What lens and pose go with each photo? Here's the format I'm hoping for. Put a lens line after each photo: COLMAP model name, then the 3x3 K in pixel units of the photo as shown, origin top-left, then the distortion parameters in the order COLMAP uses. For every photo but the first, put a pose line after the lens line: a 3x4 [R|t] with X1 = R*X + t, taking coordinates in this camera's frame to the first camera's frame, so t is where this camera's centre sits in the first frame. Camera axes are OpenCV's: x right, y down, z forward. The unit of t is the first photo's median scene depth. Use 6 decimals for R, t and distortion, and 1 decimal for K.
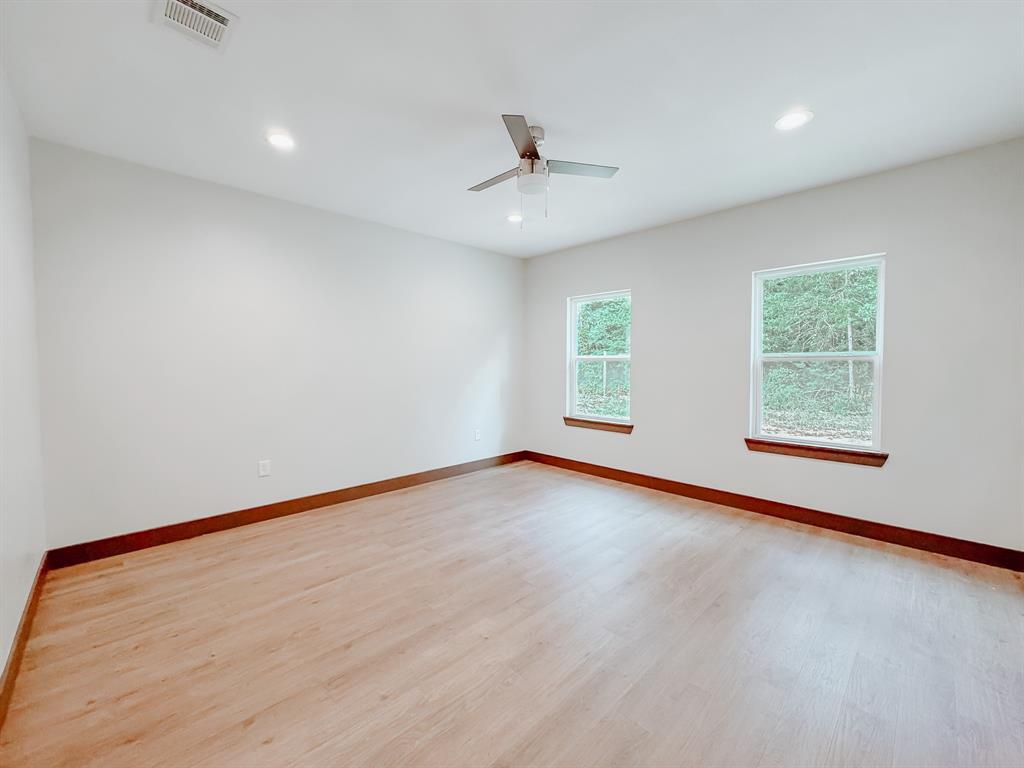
lens RADIAL K [[422.5, 0, 515.6], [0, 422.5, 380.1], [0, 0, 1]] dist [-0.002480, -0.002836]
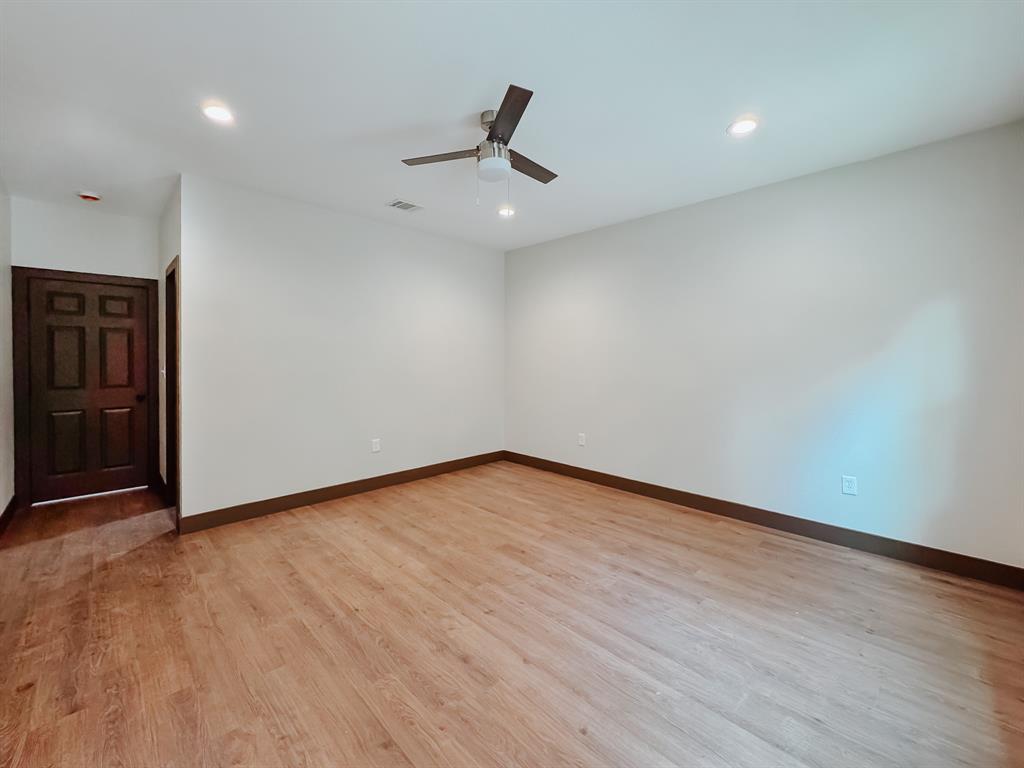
lens RADIAL K [[422.5, 0, 501.1], [0, 422.5, 390.3], [0, 0, 1]] dist [-0.002480, -0.002836]
pose [[-0.026164, 0.074329, -0.996890, 0.844450], [-0.042949, 0.996227, 0.075407, -0.039022], [0.998735, 0.044788, -0.022873, 0.925860]]
